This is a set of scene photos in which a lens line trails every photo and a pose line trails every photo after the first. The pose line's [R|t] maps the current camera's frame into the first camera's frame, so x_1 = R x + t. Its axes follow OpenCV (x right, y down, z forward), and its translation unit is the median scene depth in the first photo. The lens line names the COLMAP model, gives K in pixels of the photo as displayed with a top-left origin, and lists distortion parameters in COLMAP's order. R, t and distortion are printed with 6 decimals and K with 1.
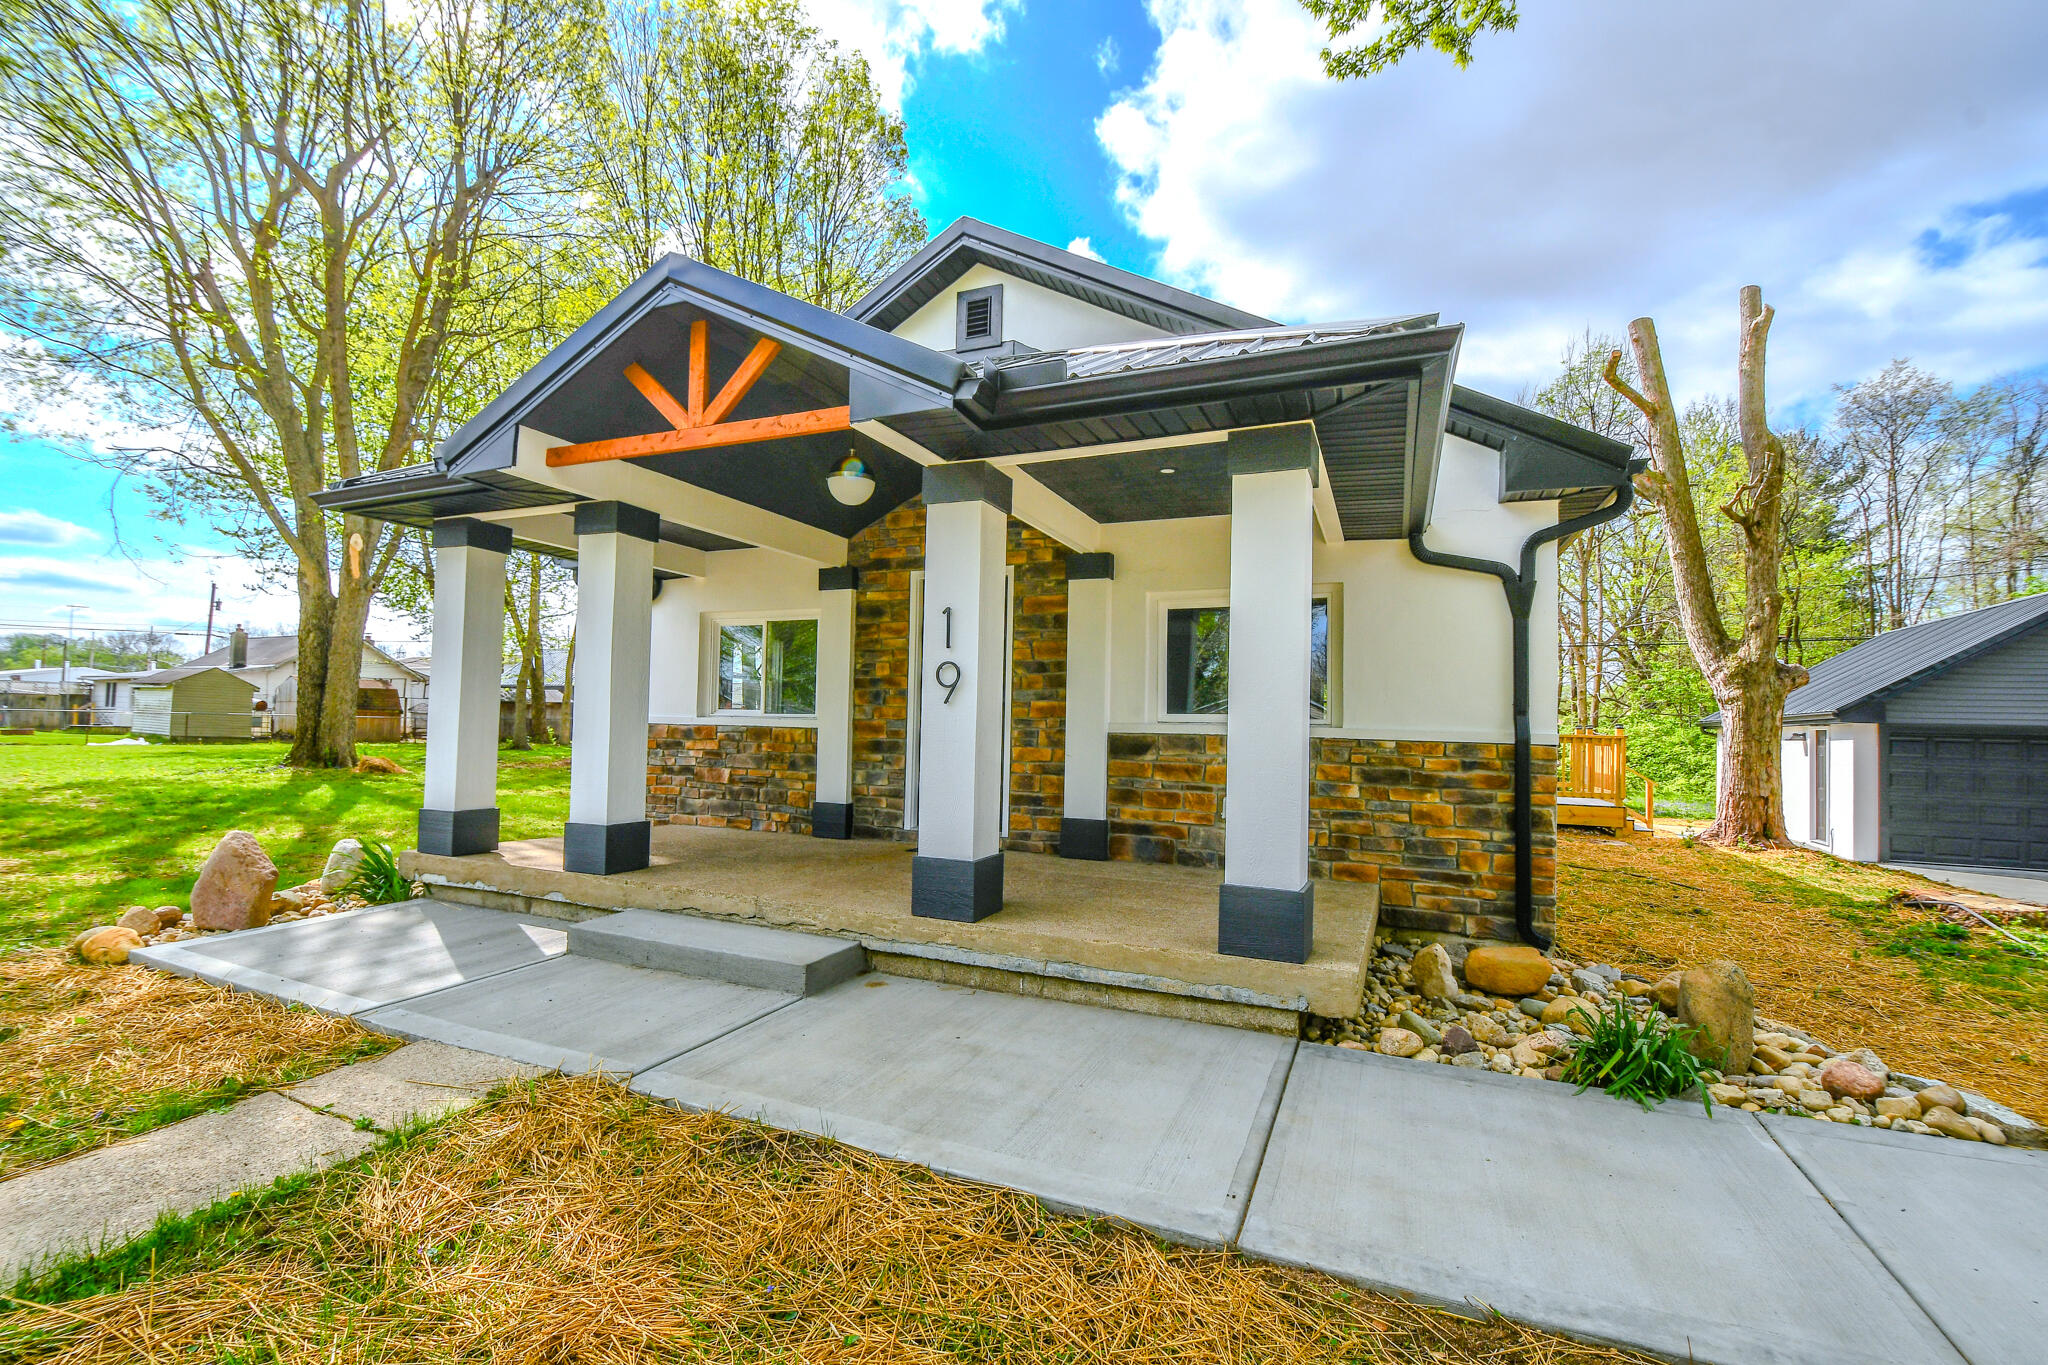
lens RADIAL K [[886.8, 0, 997.3], [0, 886.8, 692.8], [0, 0, 1]] dist [0.014615, -0.022650]
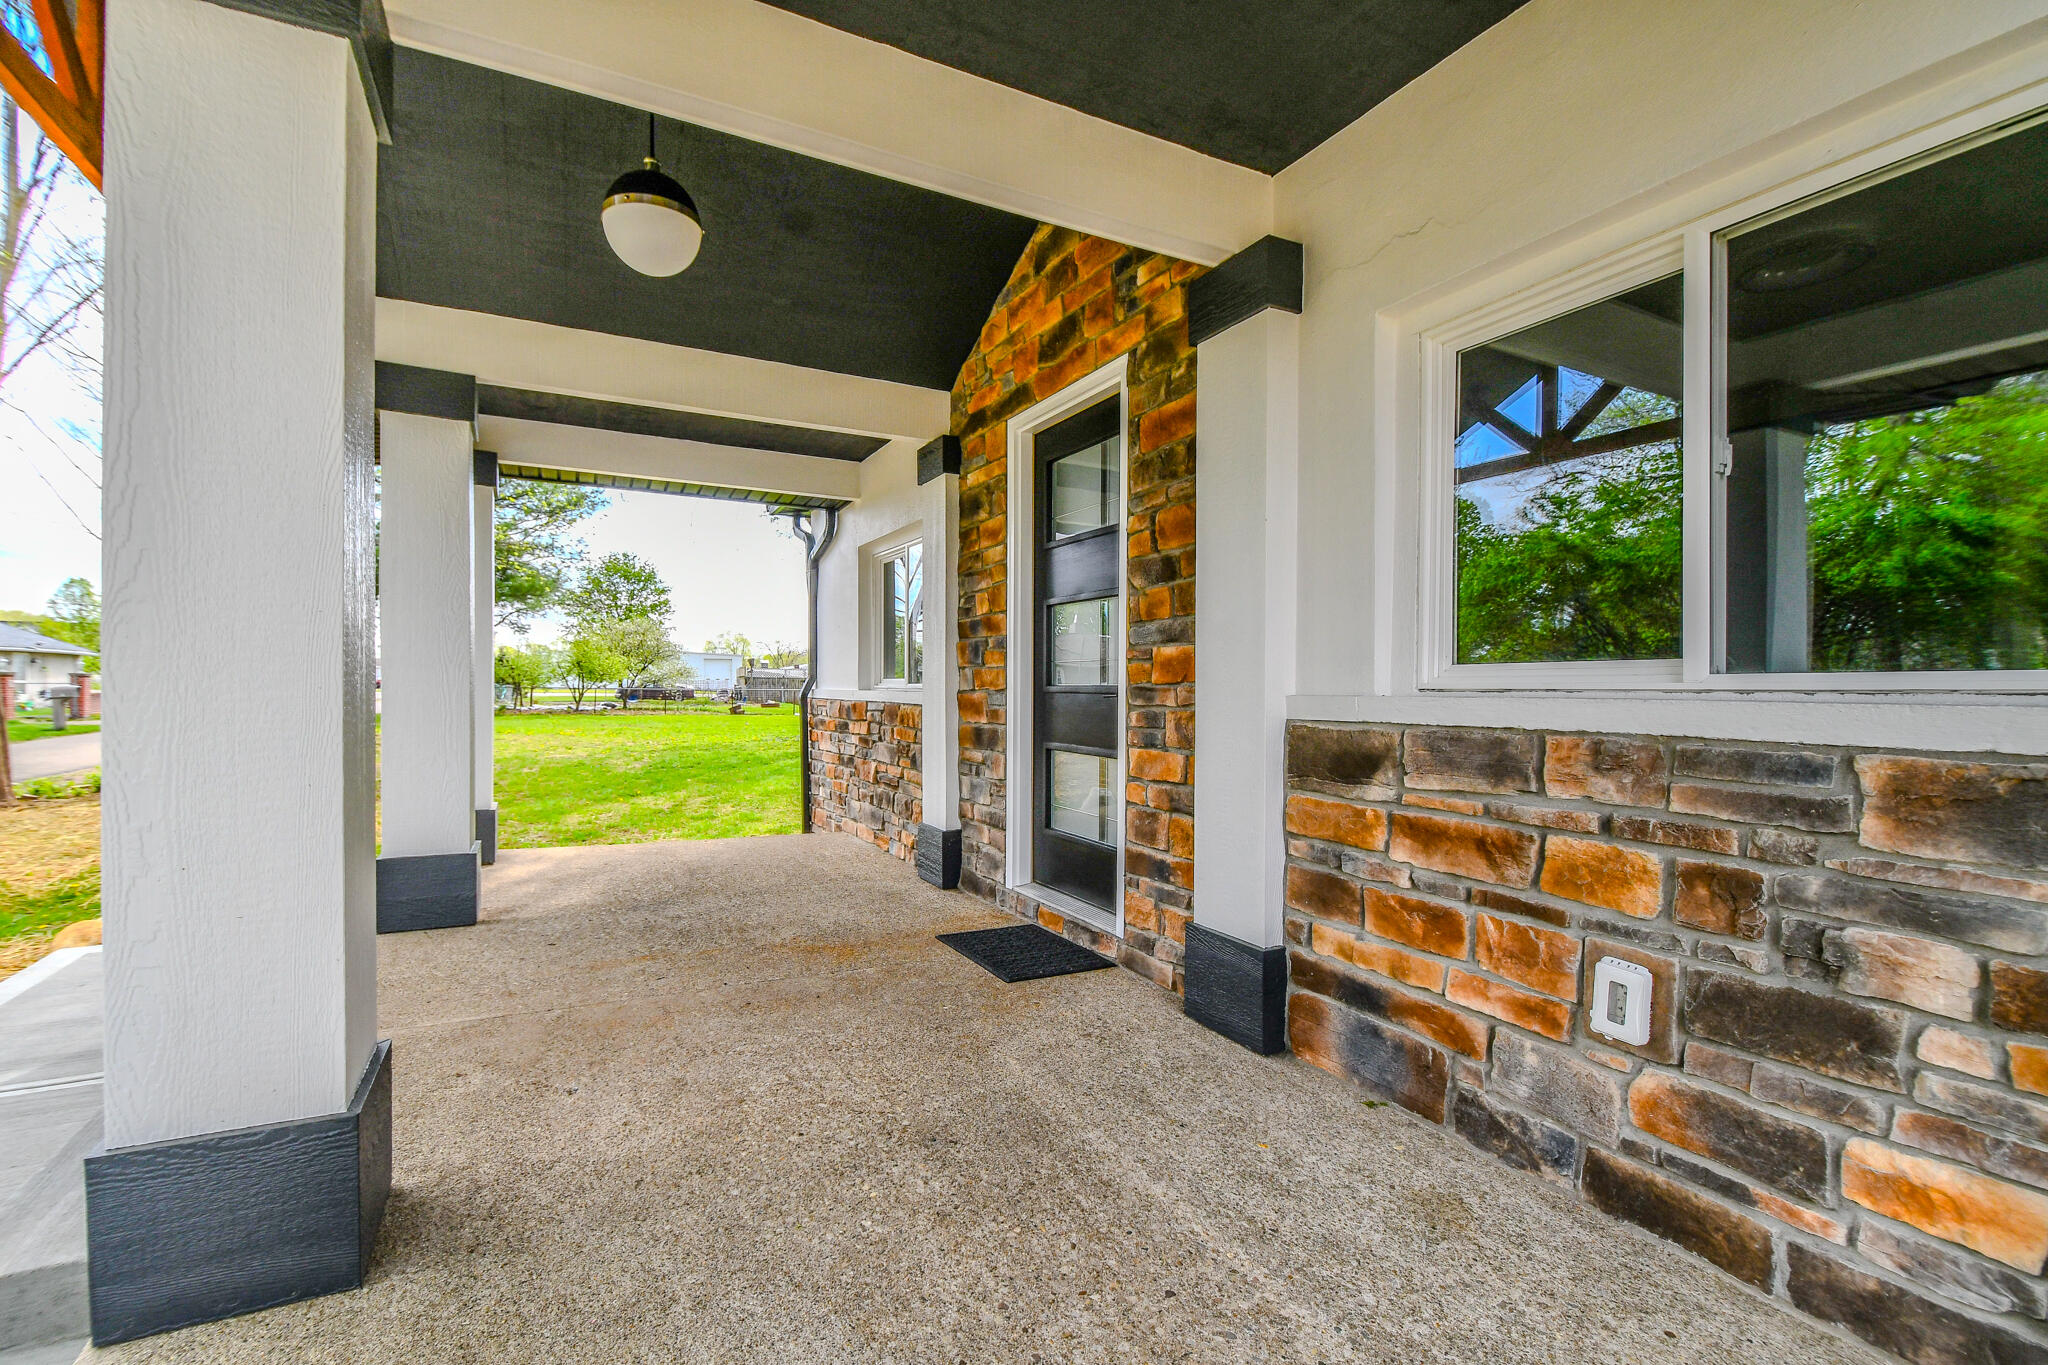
lens RADIAL K [[884.6, 0, 994.6], [0, 884.6, 694.9], [0, 0, 1]] dist [0.000419, -0.010420]
pose [[0.774685, -0.008466, -0.632291, 0.257137], [0.030914, 0.999222, 0.024497, 0.020411], [0.631591, -0.038524, 0.774344, 0.603785]]
